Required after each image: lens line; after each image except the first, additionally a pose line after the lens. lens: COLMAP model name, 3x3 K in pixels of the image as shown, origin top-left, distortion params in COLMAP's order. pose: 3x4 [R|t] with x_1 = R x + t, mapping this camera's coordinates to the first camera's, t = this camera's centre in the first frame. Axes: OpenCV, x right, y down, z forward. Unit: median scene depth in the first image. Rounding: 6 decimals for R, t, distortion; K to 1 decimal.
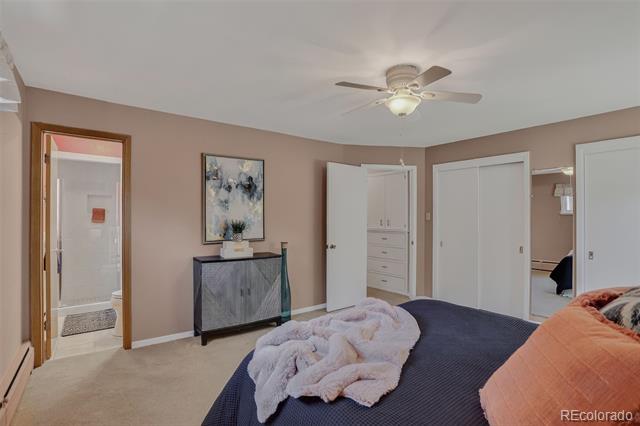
lens RADIAL K [[312.4, 0, 318.5], [0, 312.4, 215.4], [0, 0, 1]] dist [-0.045962, 0.008960]
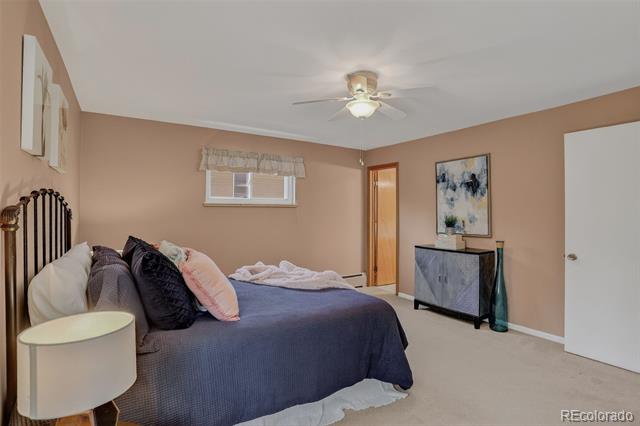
lens RADIAL K [[312.4, 0, 320.1], [0, 312.4, 213.2], [0, 0, 1]] dist [-0.045962, 0.008960]
pose [[-0.048864, -0.003855, -0.998798, 0.853805], [-0.004431, 0.999984, -0.003643, 0.011477], [0.998796, 0.004247, -0.048880, 0.565028]]
